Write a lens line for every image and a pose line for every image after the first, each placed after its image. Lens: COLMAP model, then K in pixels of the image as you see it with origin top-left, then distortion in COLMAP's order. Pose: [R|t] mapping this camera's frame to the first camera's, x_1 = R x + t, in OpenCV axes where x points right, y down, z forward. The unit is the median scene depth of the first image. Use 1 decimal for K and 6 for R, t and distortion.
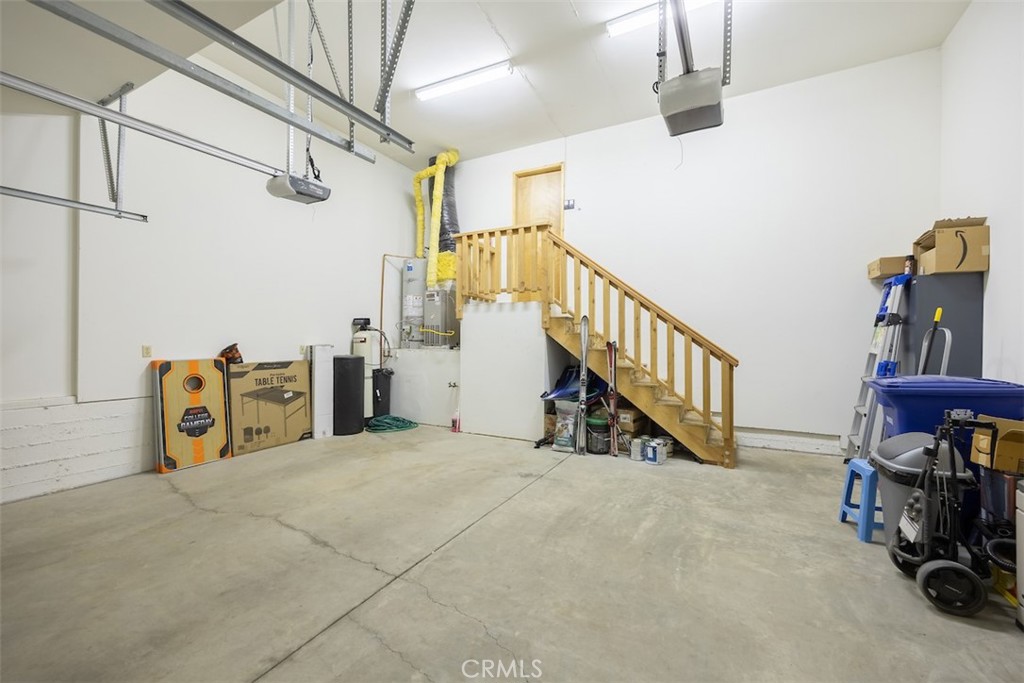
lens RADIAL K [[391.0, 0, 512.0], [0, 391.0, 341.5], [0, 0, 1]] dist [-0.001315, -0.000183]
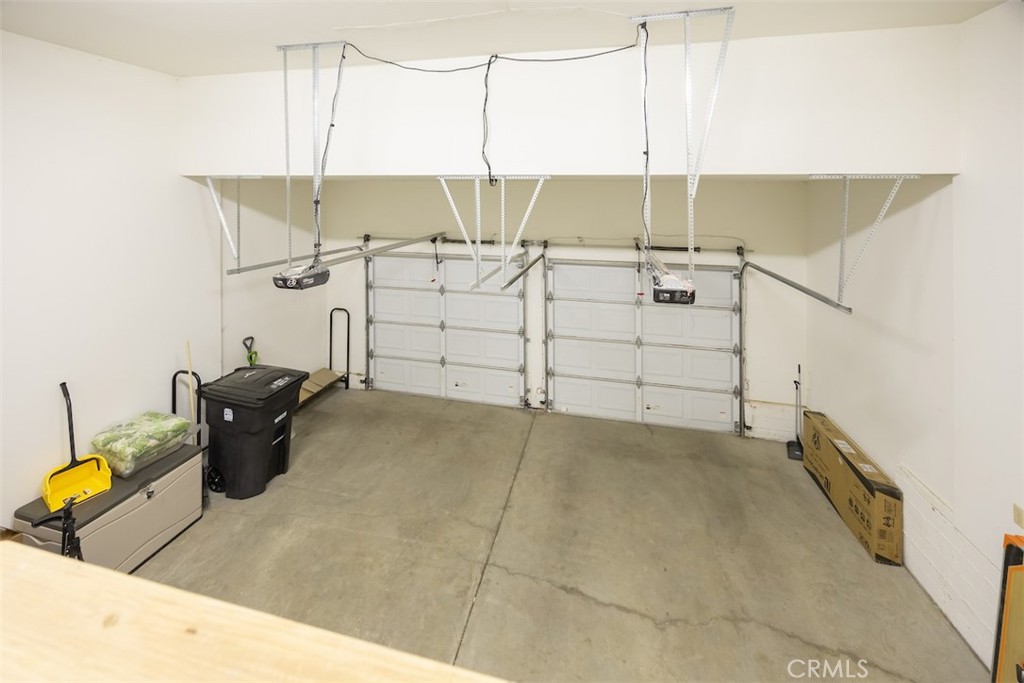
lens RADIAL K [[391.0, 0, 512.0], [0, 391.0, 341.5], [0, 0, 1]] dist [-0.001315, -0.000183]
pose [[-0.967815, 0.070539, -0.241573, -0.075711], [-0.024558, 0.928861, 0.369615, -0.699822], [0.250460, 0.363651, -0.897233, 1.889350]]
